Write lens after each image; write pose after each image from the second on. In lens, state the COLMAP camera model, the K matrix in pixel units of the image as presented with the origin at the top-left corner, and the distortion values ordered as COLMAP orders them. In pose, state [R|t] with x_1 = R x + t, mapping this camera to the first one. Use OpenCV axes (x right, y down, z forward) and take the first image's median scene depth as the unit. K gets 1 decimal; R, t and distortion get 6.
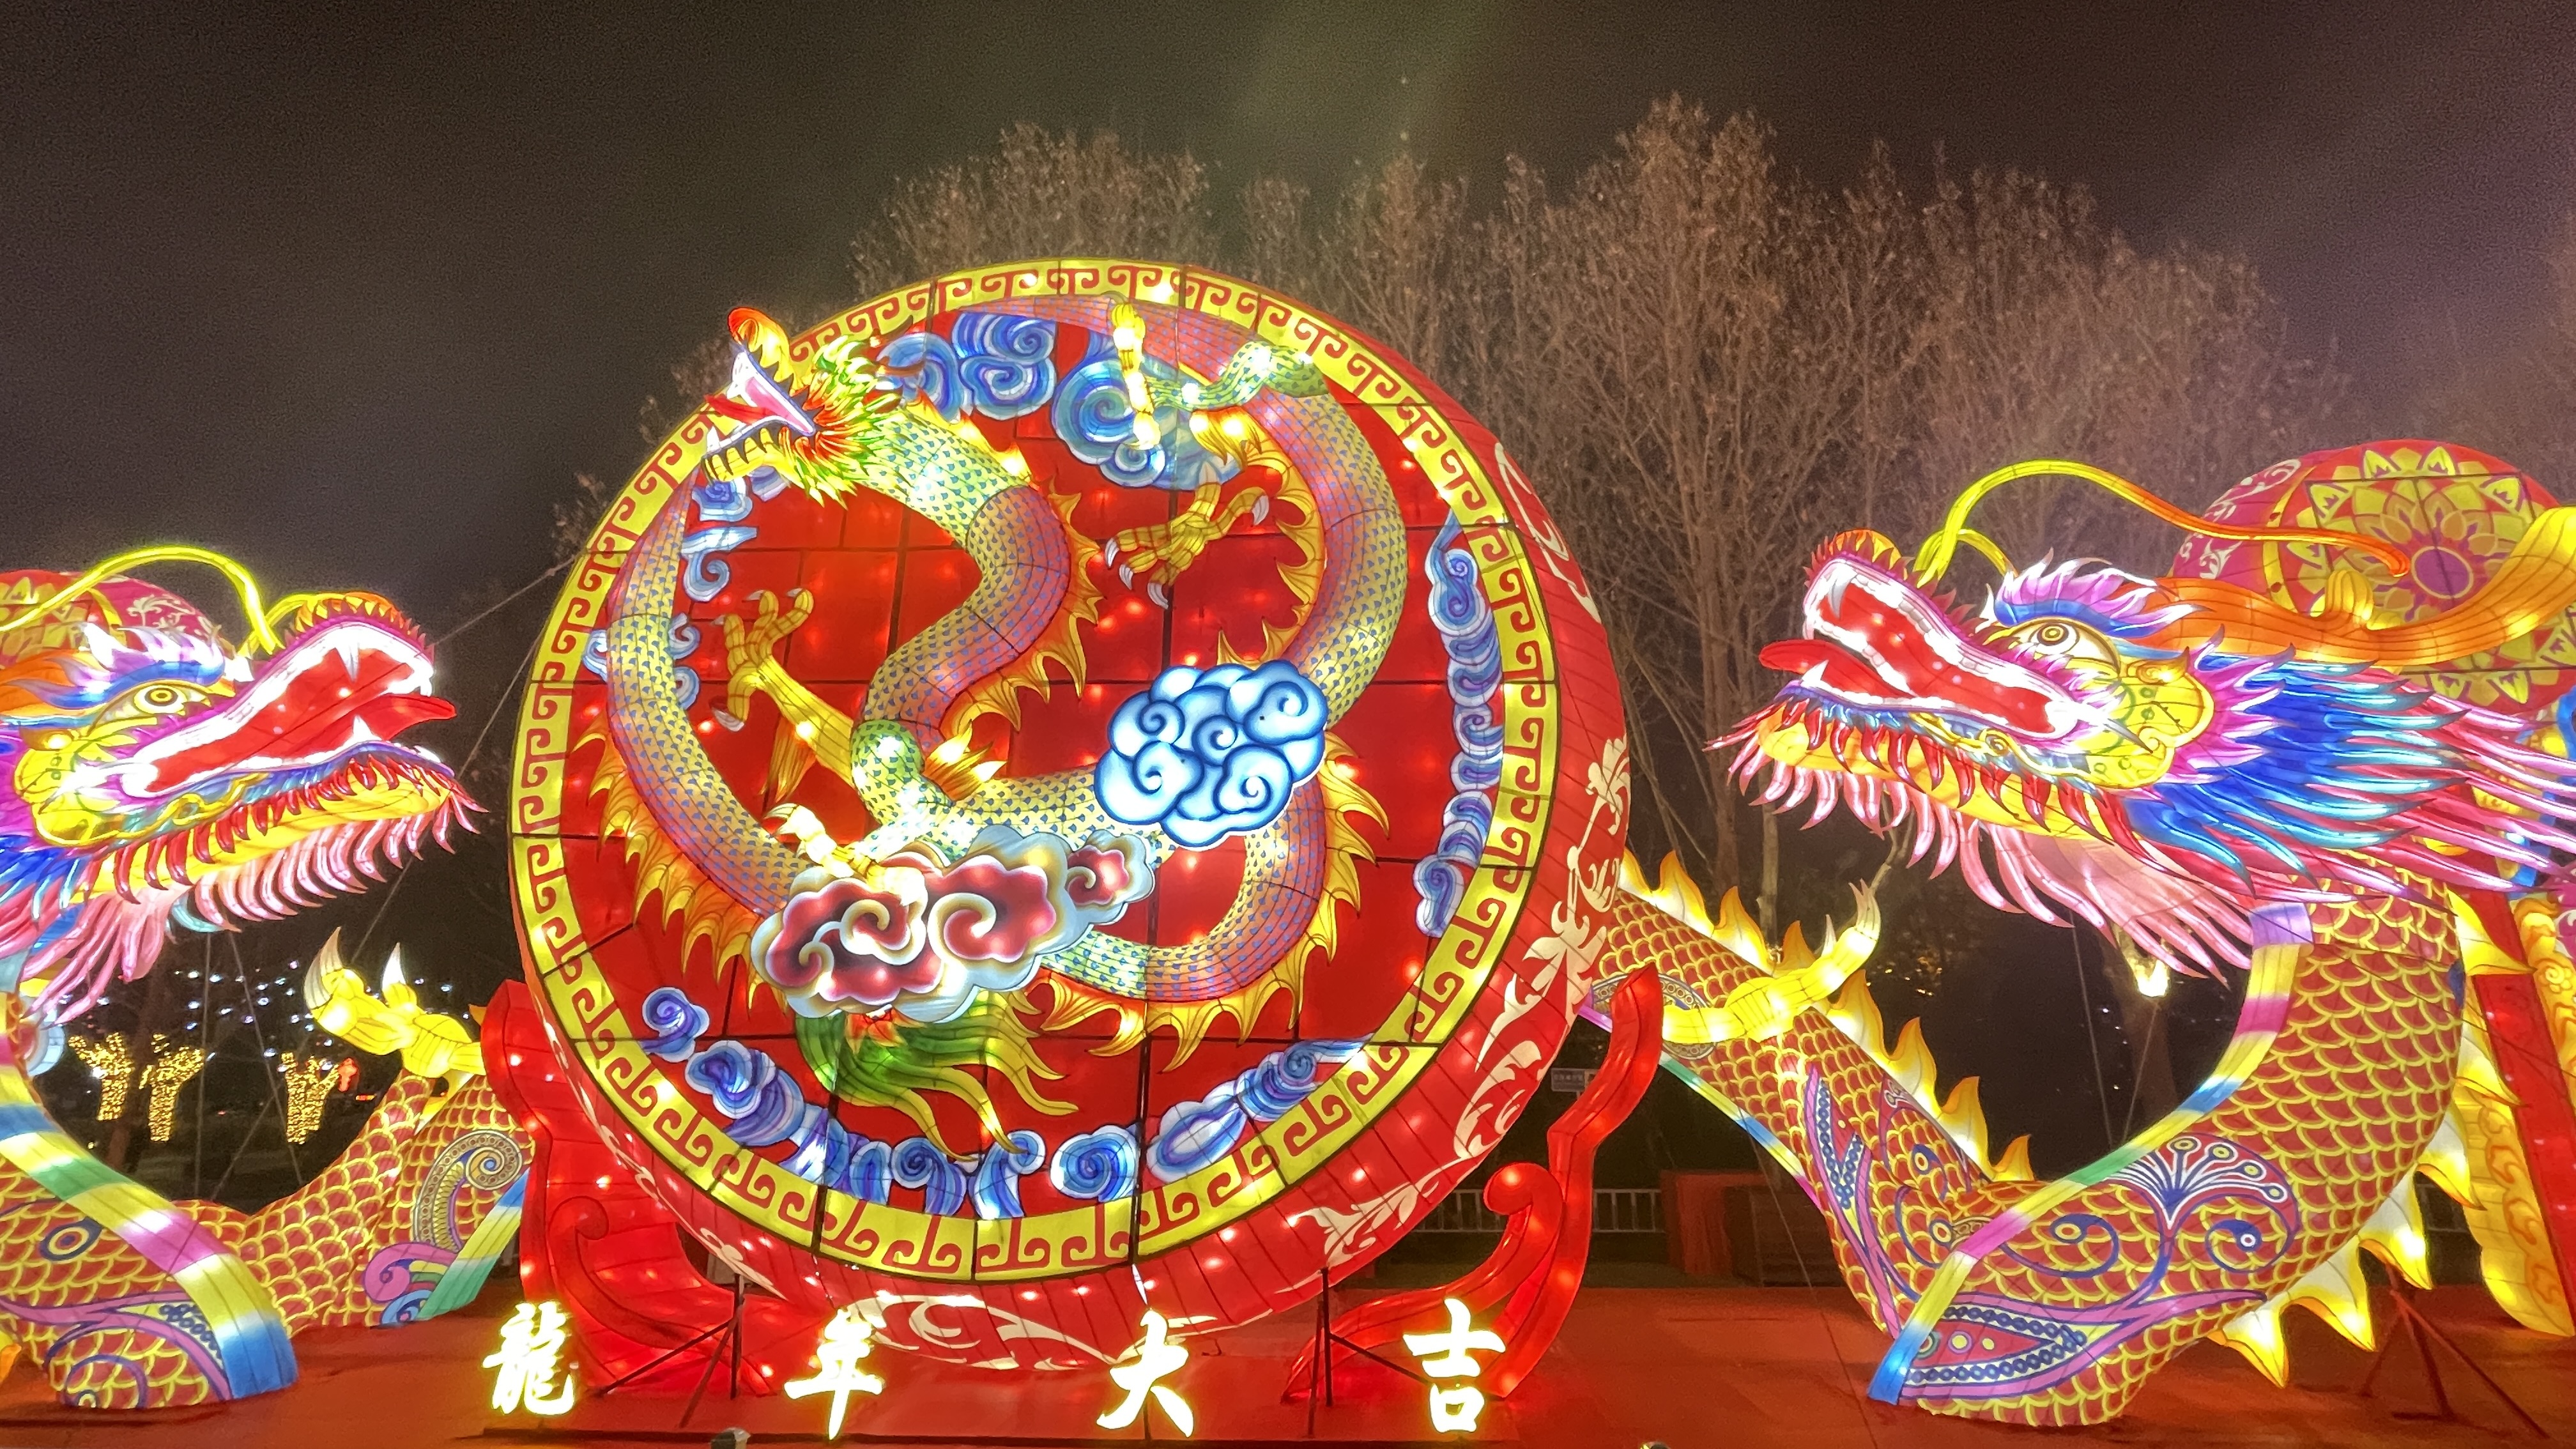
lens RADIAL K [[1145.3, 0, 1288.0], [0, 1145.3, 724.5], [0, 0, 1]] dist [-0.002815, -0.000774]
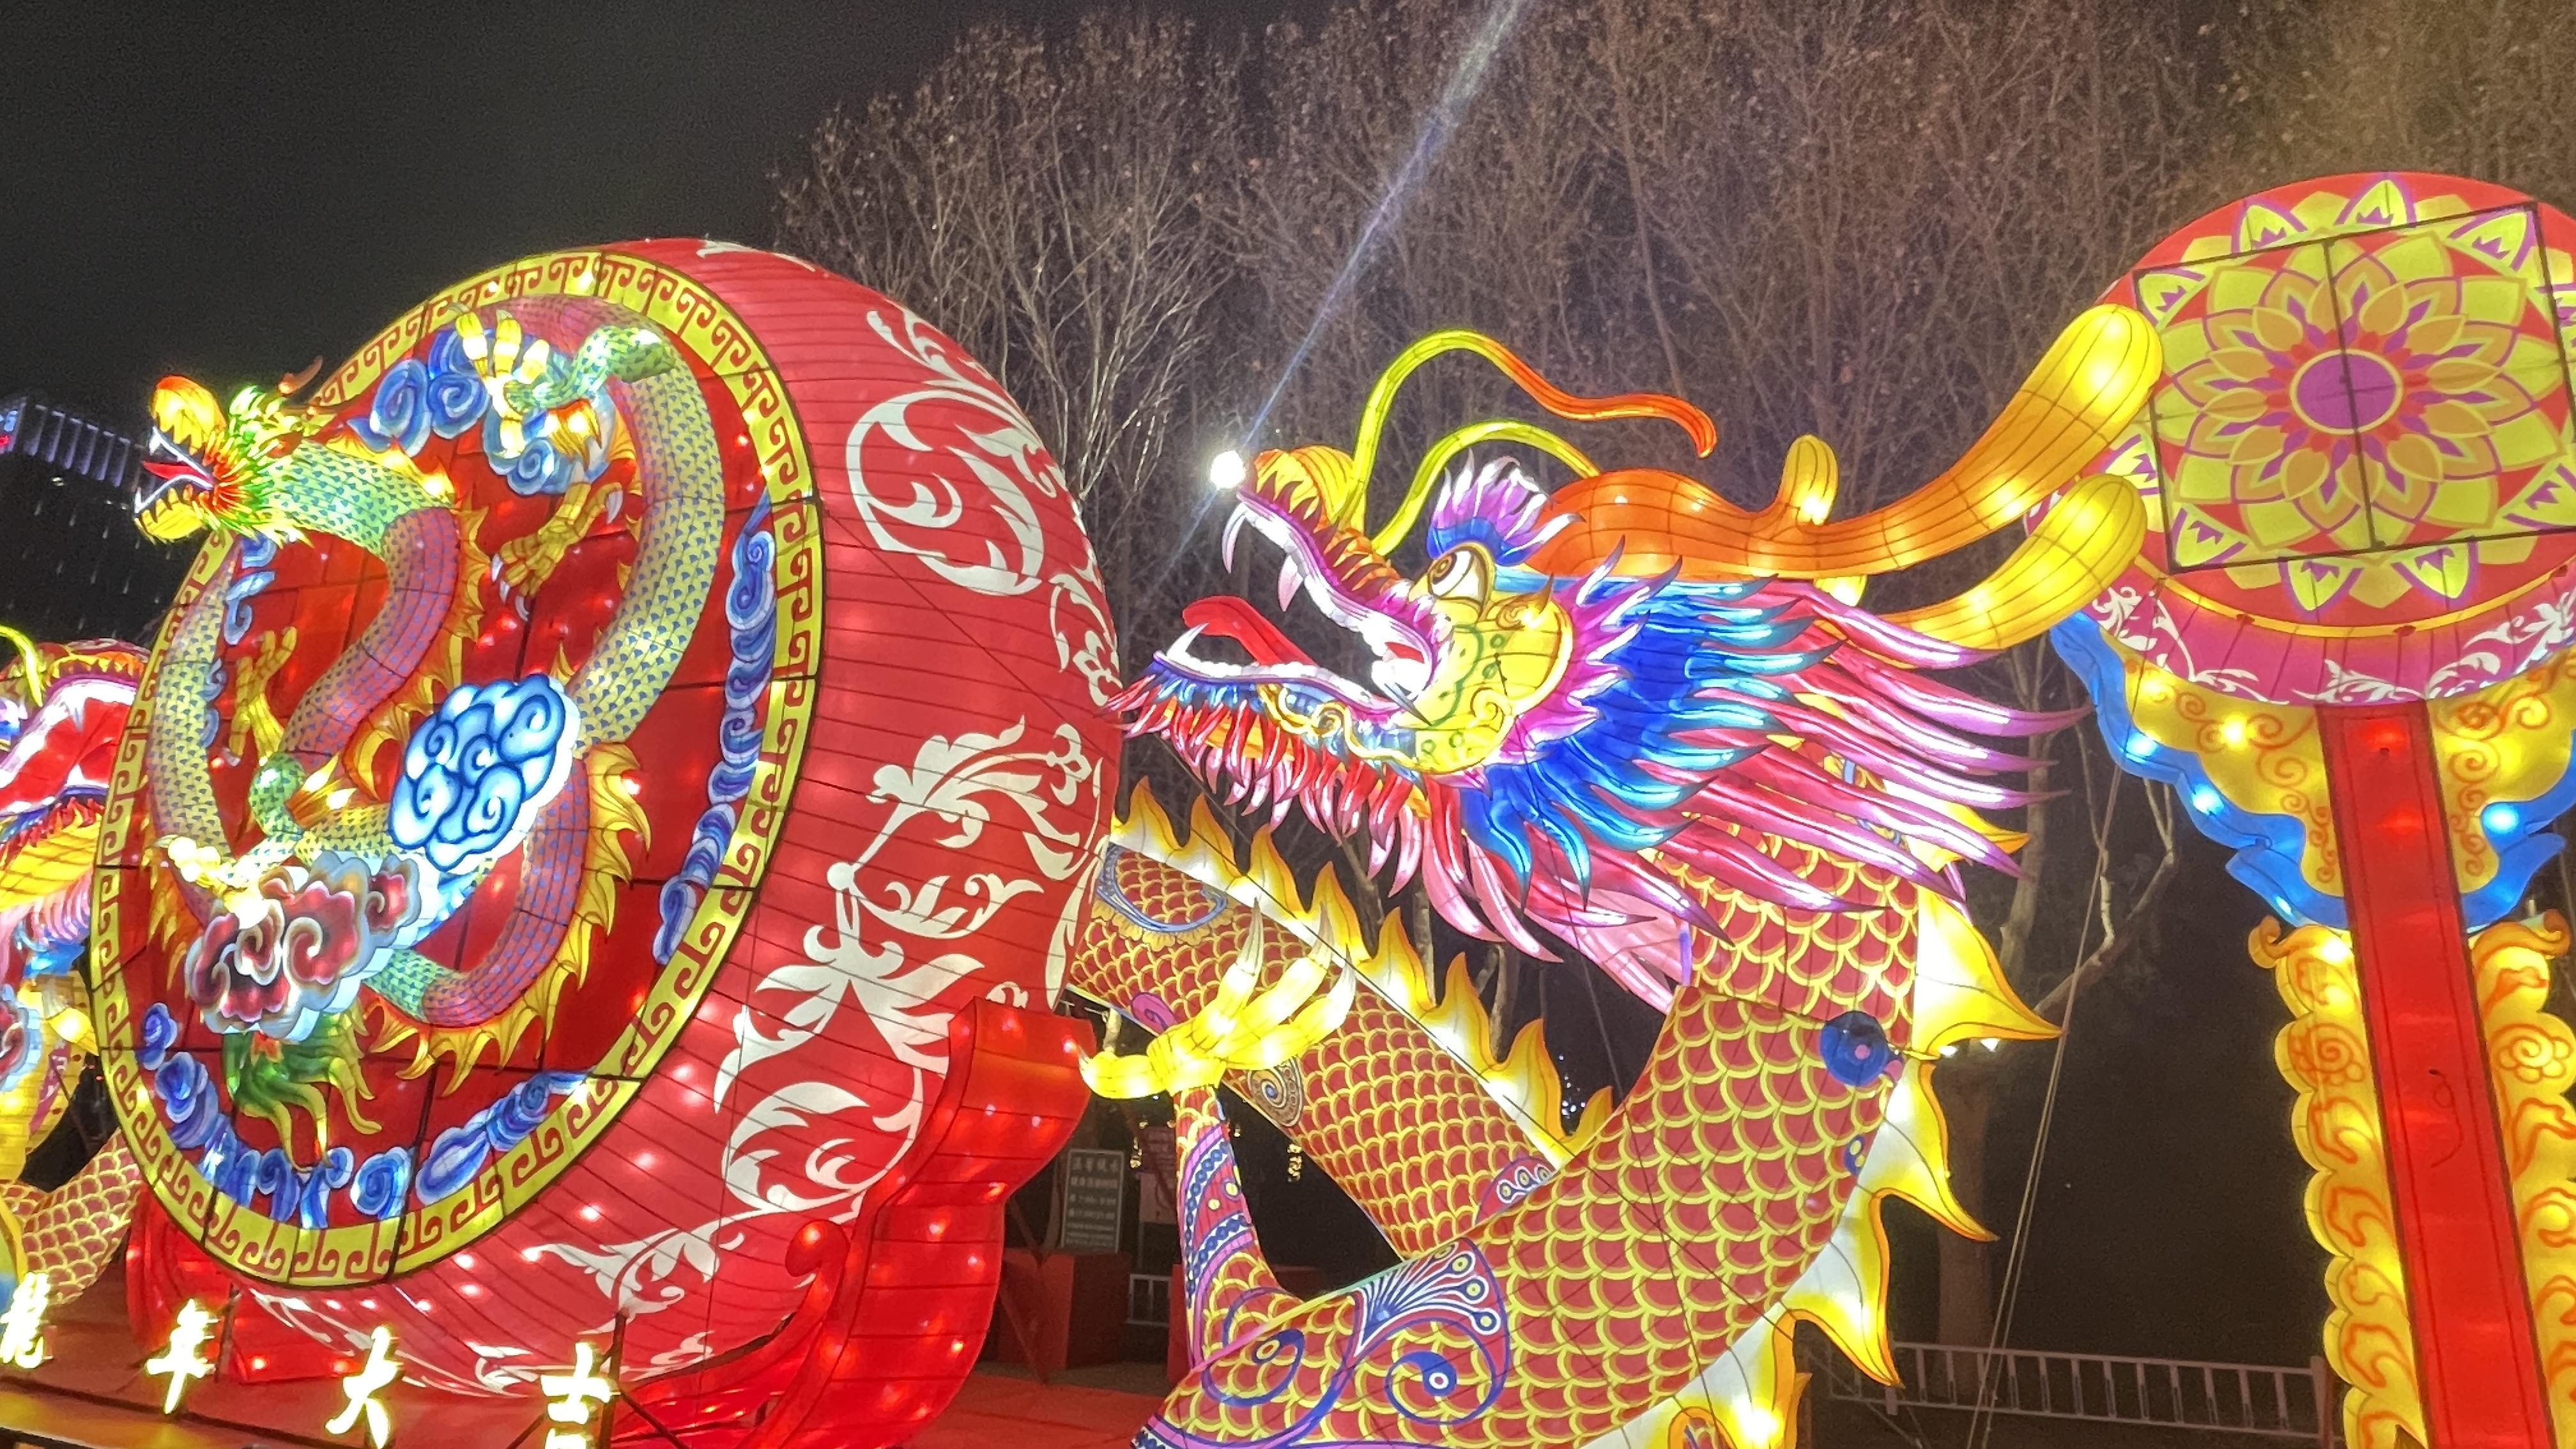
lens RADIAL K [[1514.7, 0, 1288.0], [0, 1514.7, 724.5], [0, 0, 1]] dist [-0.011711, -0.001221]
pose [[0.930621, -0.048621, -0.362740, 1.015171], [0.053823, 0.998541, 0.004241, 0.014607], [0.362005, -0.023471, 0.931881, 0.052616]]
